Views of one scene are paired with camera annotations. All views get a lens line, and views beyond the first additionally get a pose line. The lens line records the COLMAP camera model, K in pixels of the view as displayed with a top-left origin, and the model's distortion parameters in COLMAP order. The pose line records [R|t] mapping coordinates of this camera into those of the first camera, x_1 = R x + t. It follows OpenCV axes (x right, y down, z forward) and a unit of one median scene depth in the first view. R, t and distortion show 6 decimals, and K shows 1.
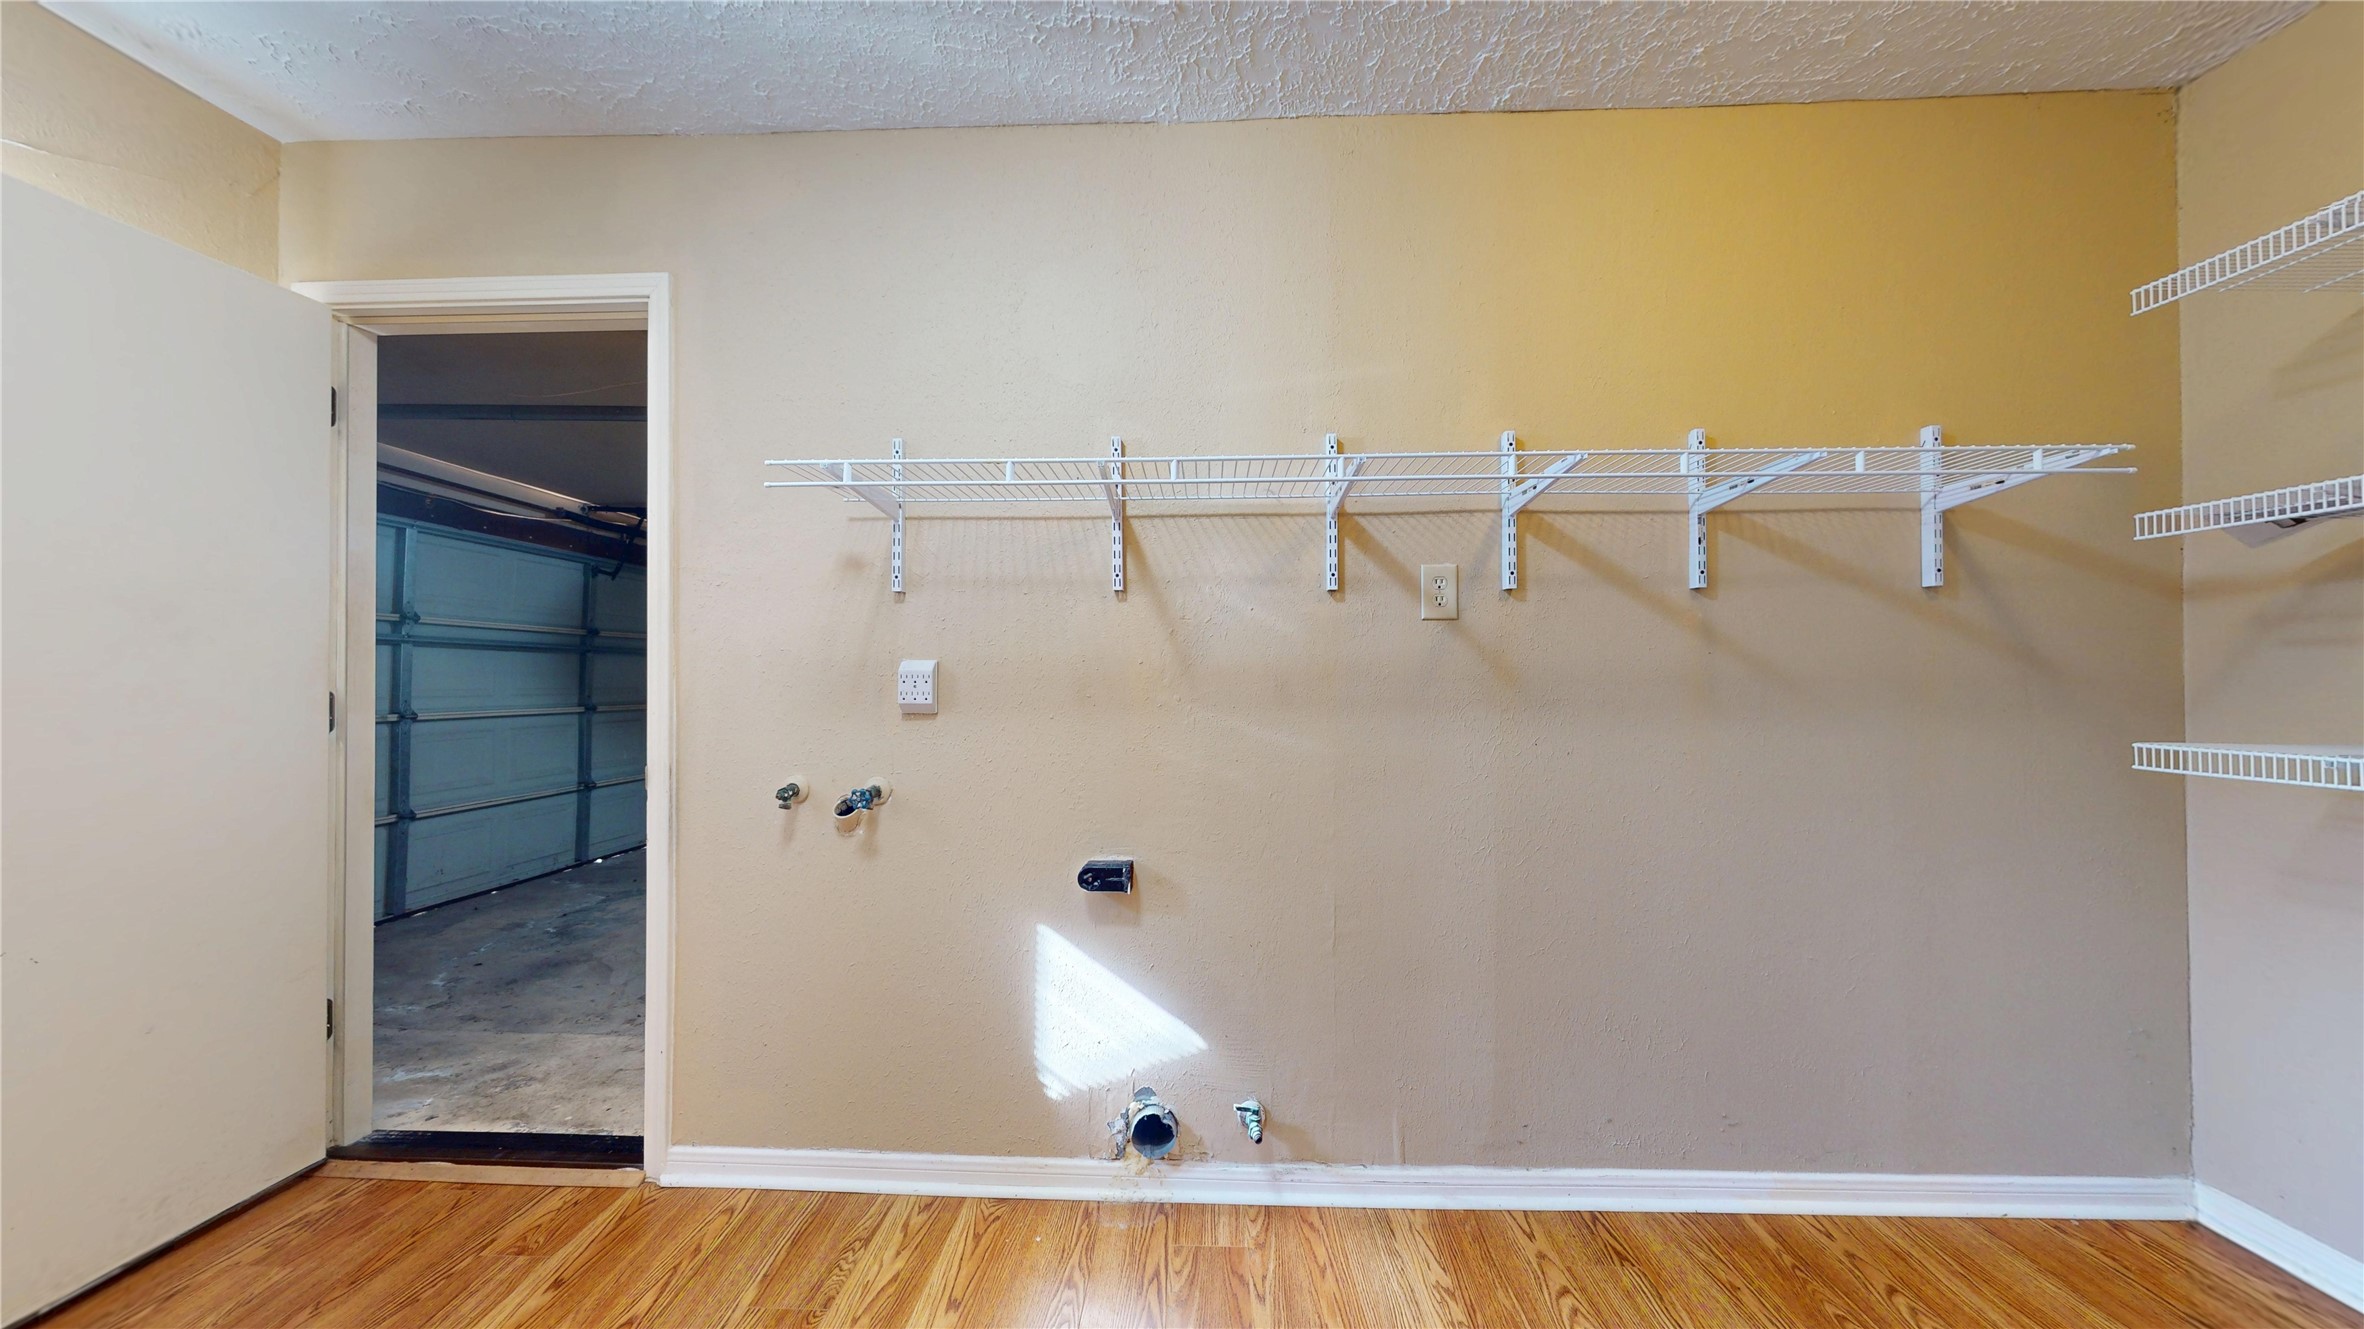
lens RADIAL K [[749.7, 0, 1185.2], [0, 749.7, 669.4], [0, 0, 1]] dist [-0.000402, -0.000010]
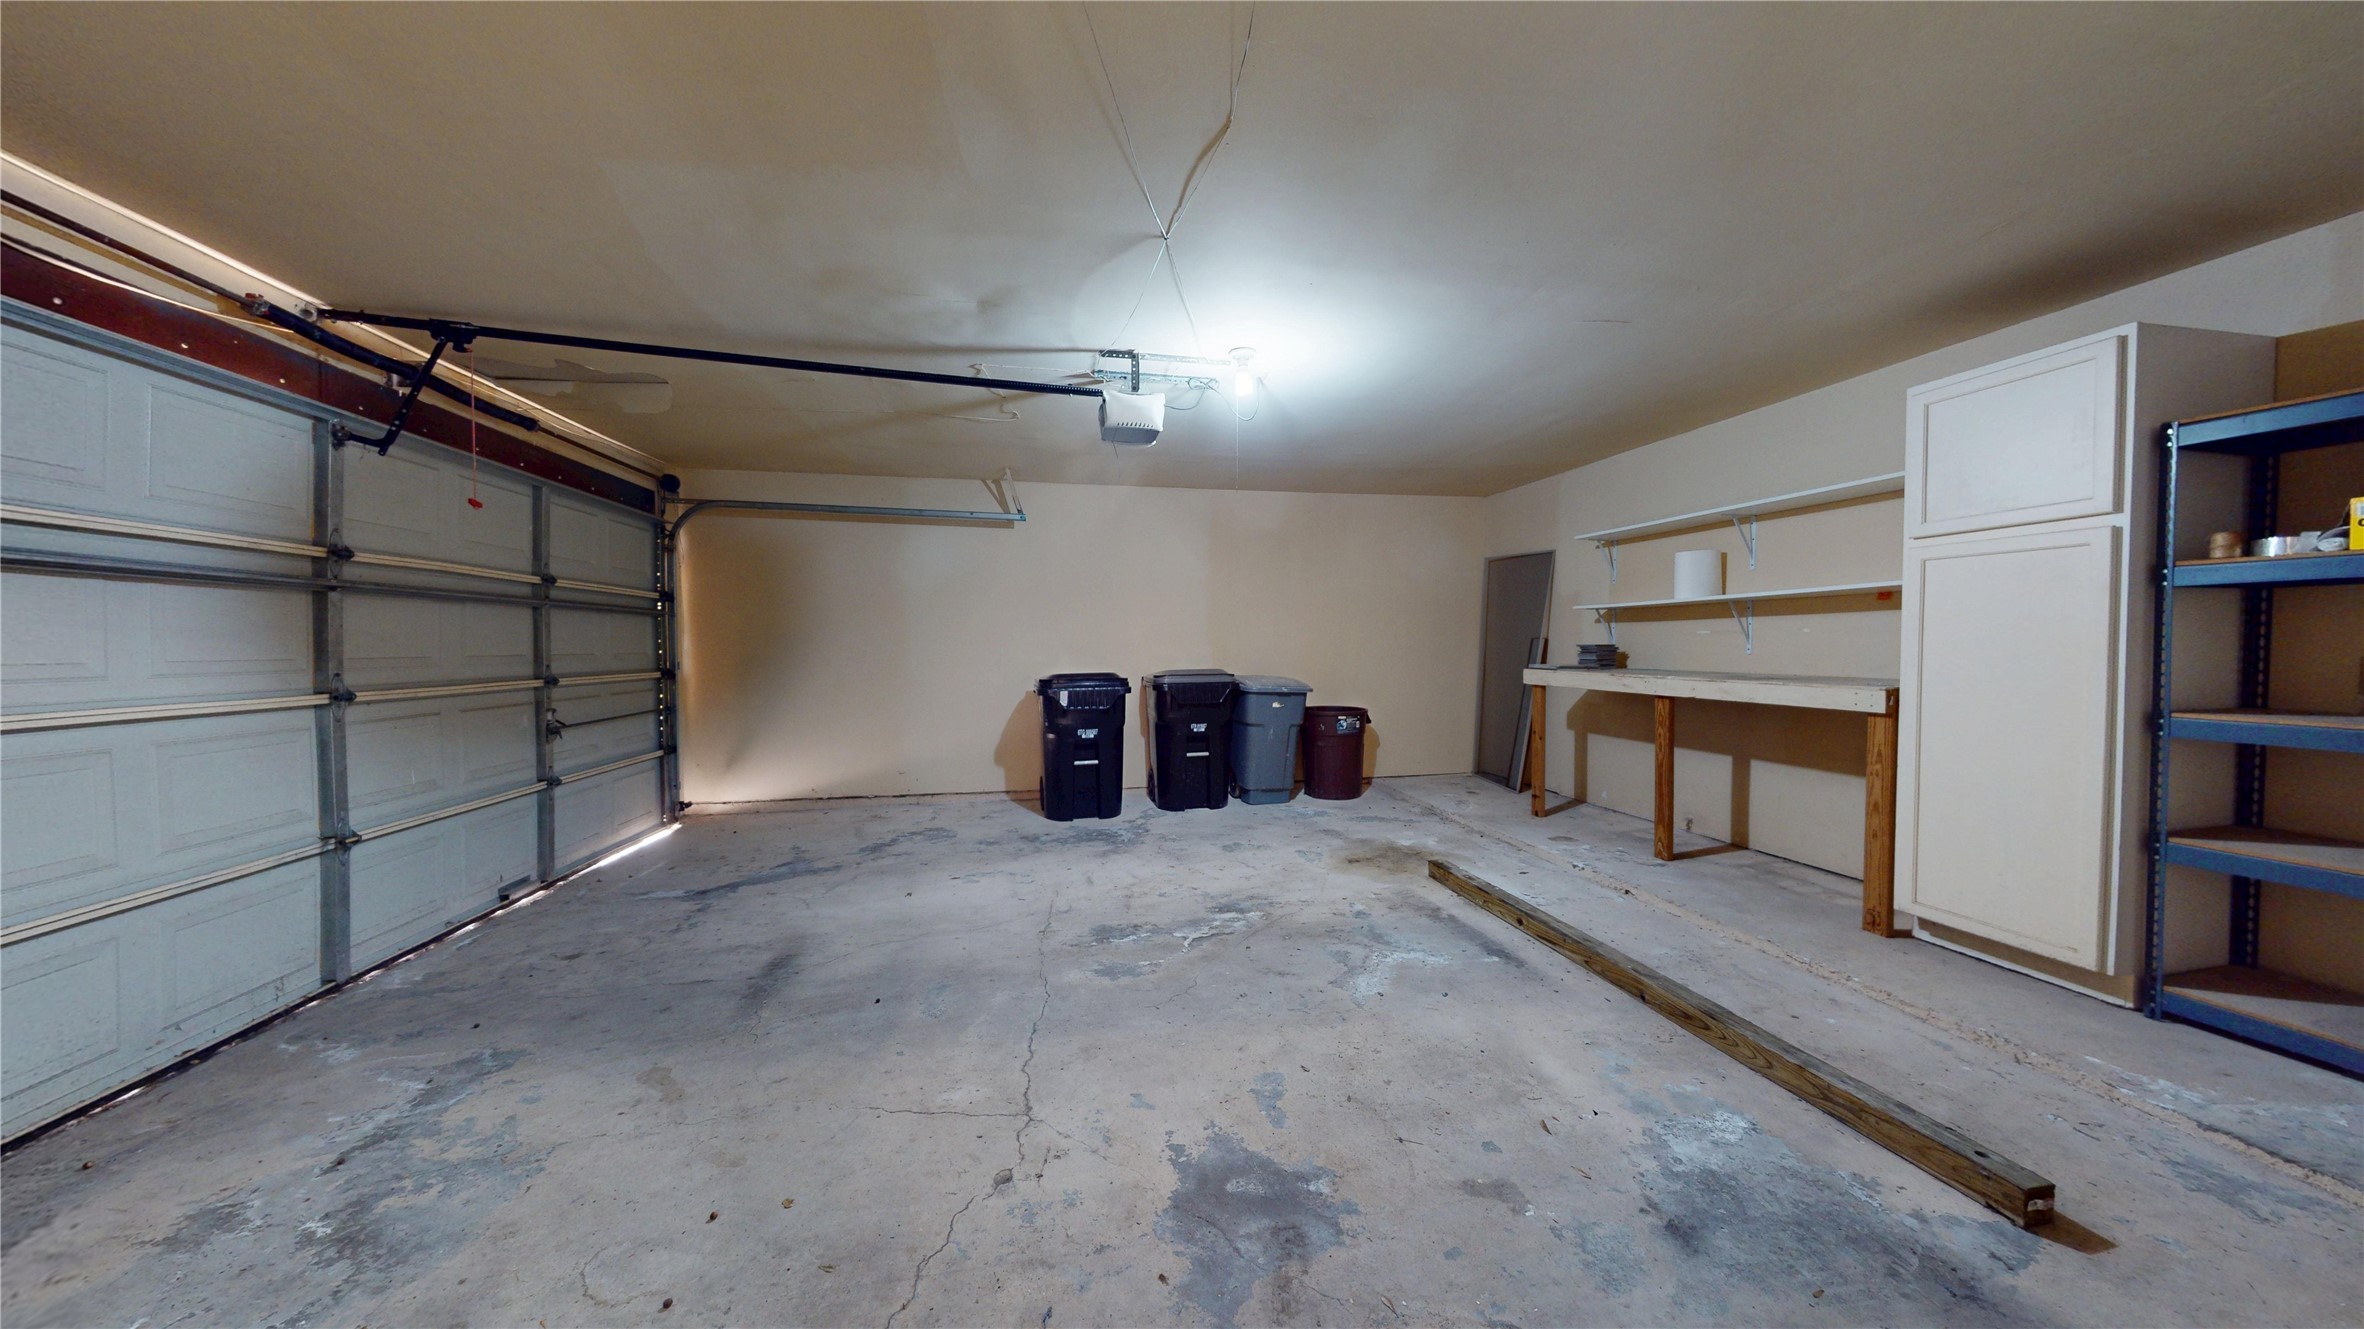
lens RADIAL K [[749.7, 0, 1190.3], [0, 749.7, 669.0], [0, 0, 1]] dist [-0.000402, -0.000010]
pose [[0.975022, -0.007368, 0.221986, -0.339211], [-0.002939, 0.998934, 0.046065, 0.006333], [-0.222089, -0.045567, 0.973961, 0.365296]]
